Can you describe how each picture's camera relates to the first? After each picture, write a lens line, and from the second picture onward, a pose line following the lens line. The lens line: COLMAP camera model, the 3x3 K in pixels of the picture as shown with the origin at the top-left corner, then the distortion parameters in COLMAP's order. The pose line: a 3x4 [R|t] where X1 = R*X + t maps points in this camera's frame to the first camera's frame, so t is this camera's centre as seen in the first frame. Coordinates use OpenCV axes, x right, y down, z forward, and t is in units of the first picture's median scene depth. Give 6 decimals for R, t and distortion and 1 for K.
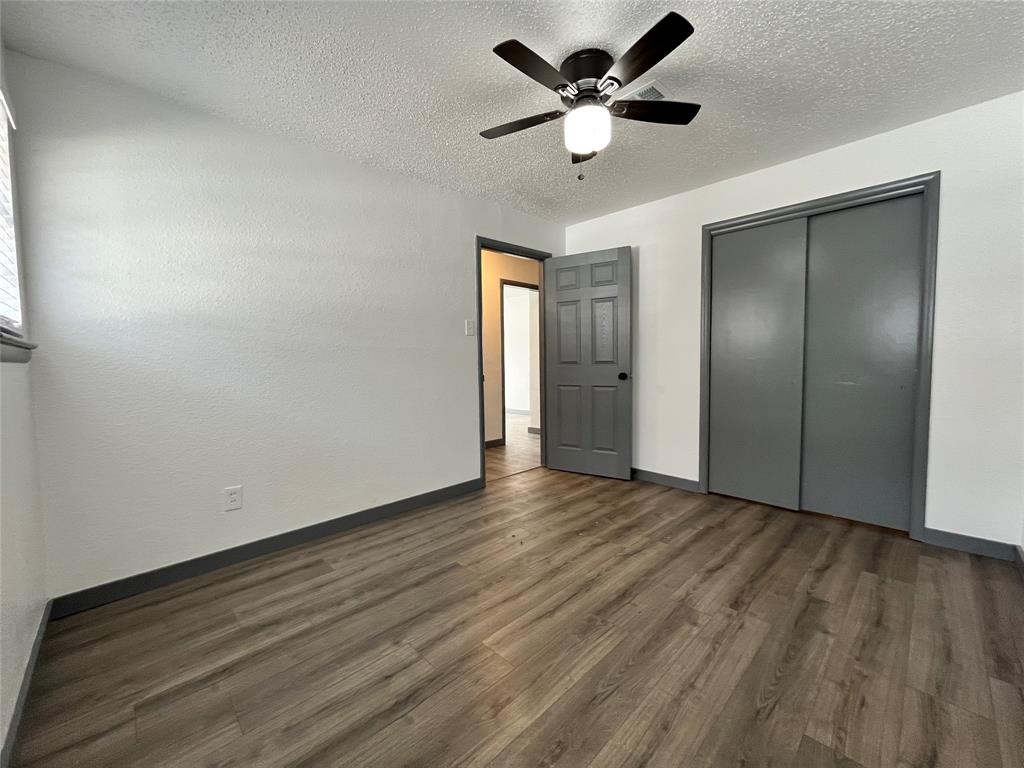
lens RADIAL K [[413.0, 0, 512.0], [0, 413.0, 385.1], [0, 0, 1]] dist [0.001168, 0.000113]
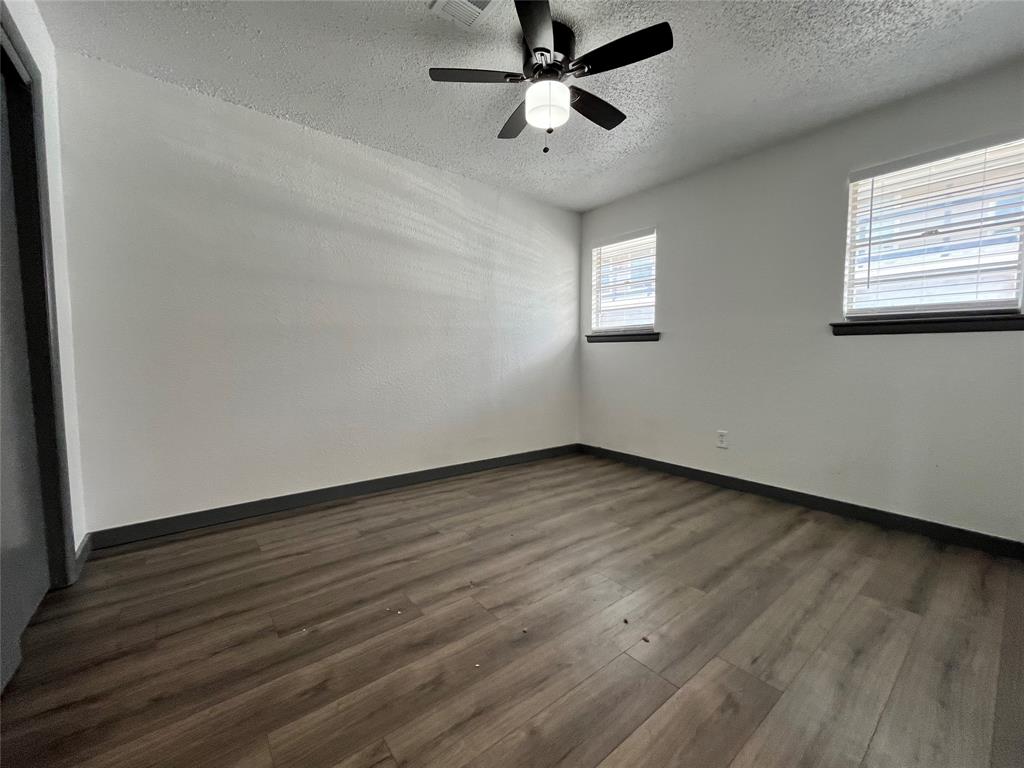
lens RADIAL K [[413.0, 0, 512.3], [0, 413.0, 384.4], [0, 0, 1]] dist [0.001168, 0.000113]
pose [[-0.995223, 0.002877, 0.097588, 0.150020], [0.015052, 0.992137, 0.124248, -0.054360], [-0.096464, 0.125123, -0.987441, 1.795227]]
